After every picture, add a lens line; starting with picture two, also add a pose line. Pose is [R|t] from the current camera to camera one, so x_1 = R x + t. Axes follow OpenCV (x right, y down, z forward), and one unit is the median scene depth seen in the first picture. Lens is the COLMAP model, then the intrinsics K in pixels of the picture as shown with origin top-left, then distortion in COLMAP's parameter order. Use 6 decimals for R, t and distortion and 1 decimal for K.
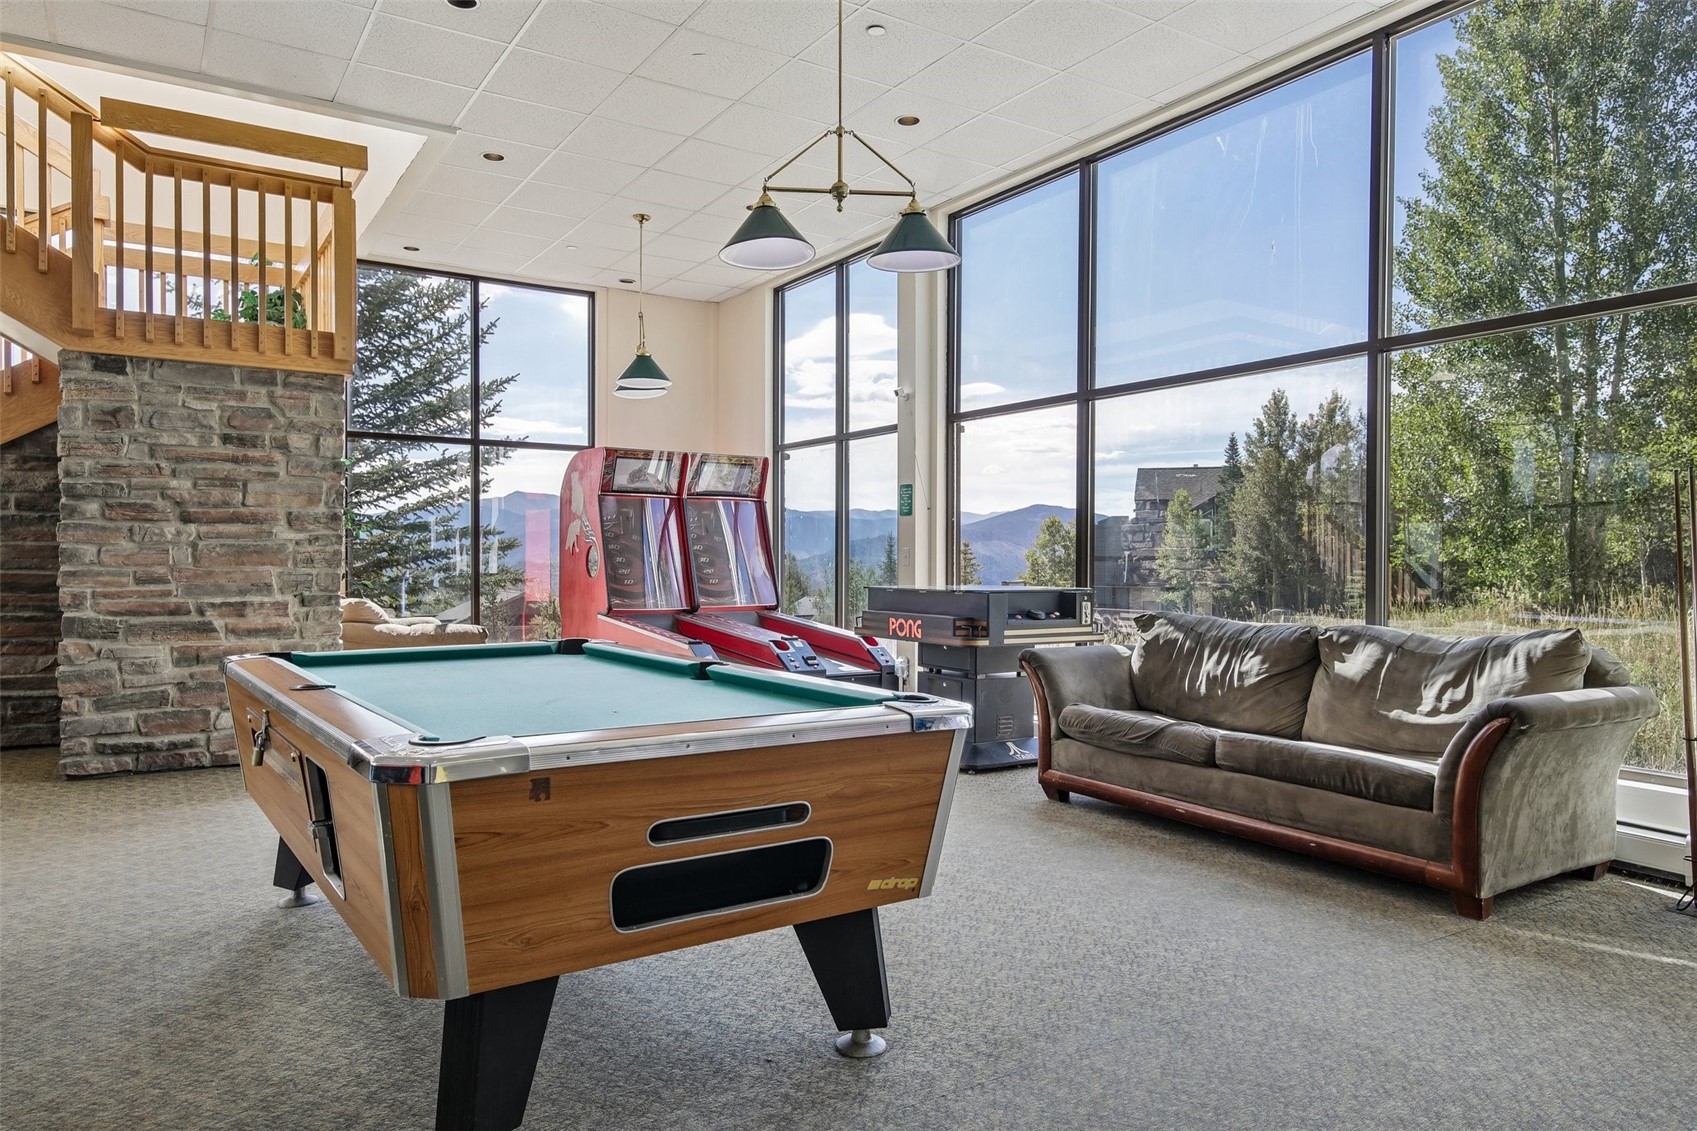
lens RADIAL K [[1094.4, 0, 850.0], [0, 1094.4, 553.5], [0, 0, 1]] dist [0.020766, -0.001189]
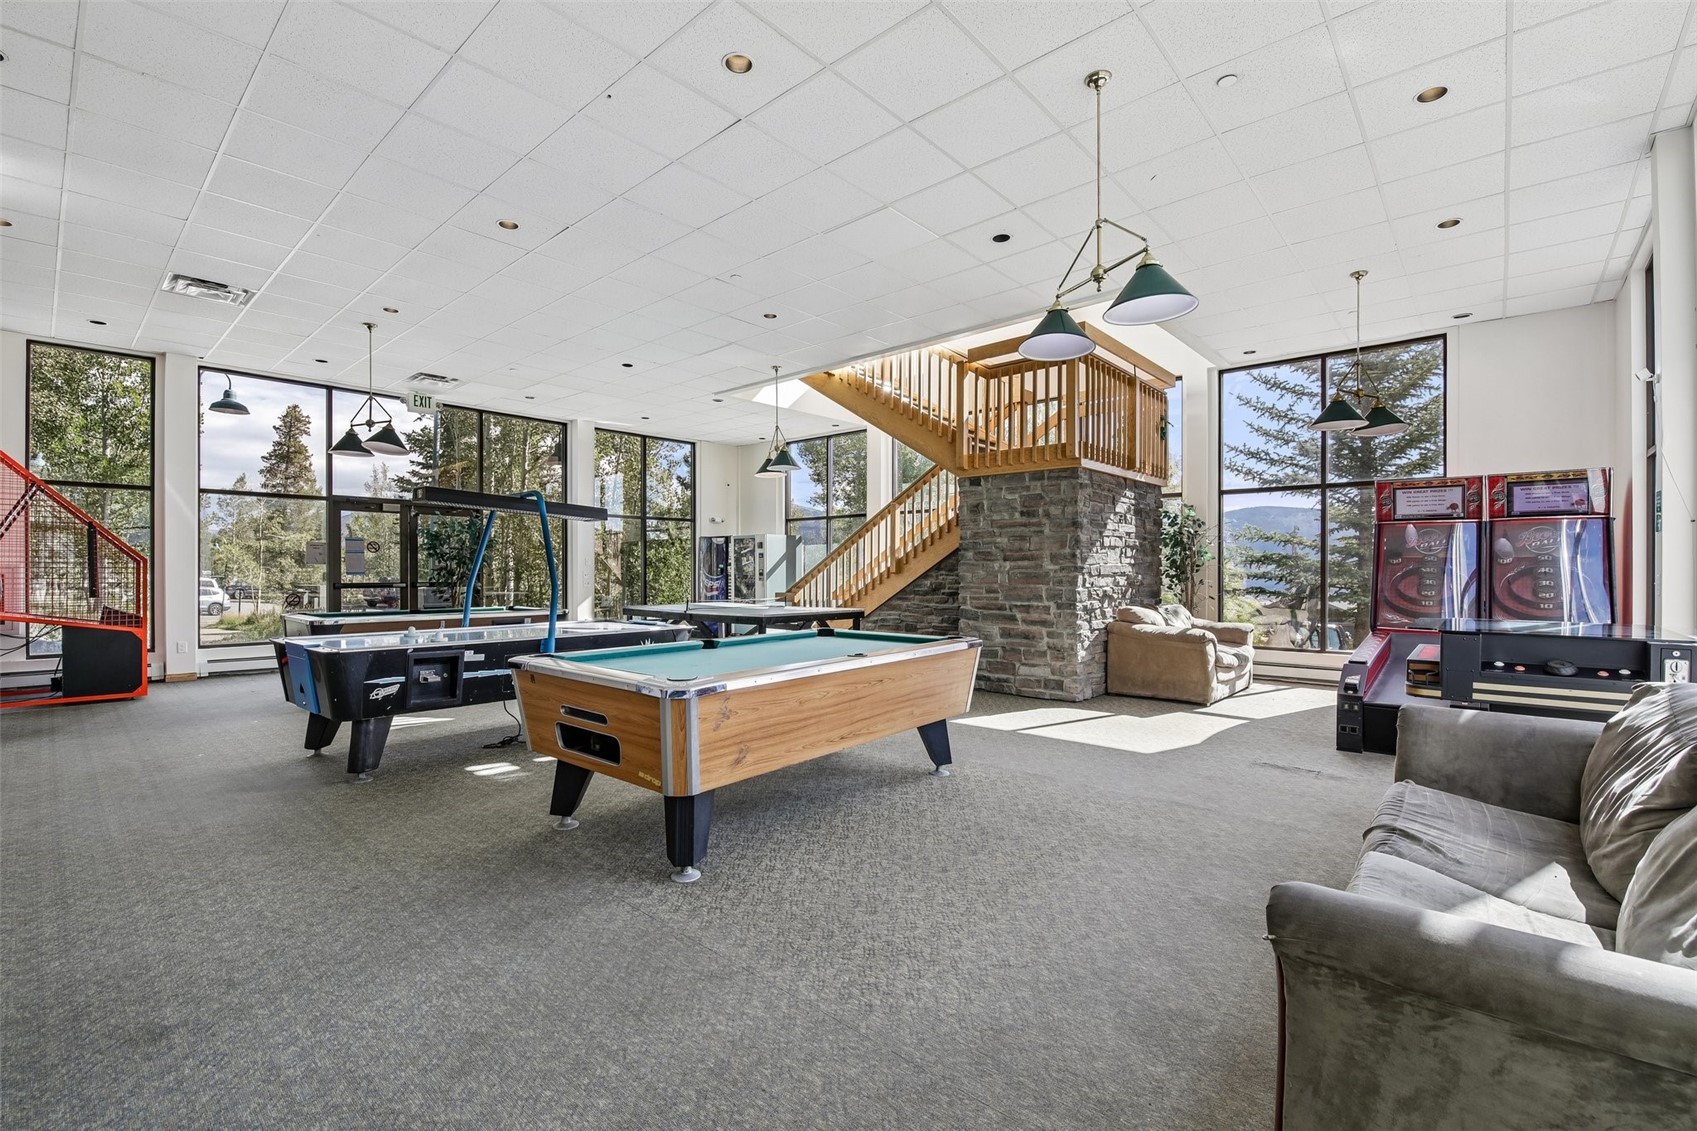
lens RADIAL K [[739.7, 0, 848.5], [0, 739.7, 565.5], [0, 0, 1]] dist [-0.010901, -0.000139]
pose [[0.264838, -0.007946, -0.964260, 0.525485], [0.003712, 0.999967, -0.007221, -0.011911], [0.964286, -0.001667, 0.264858, 0.414906]]
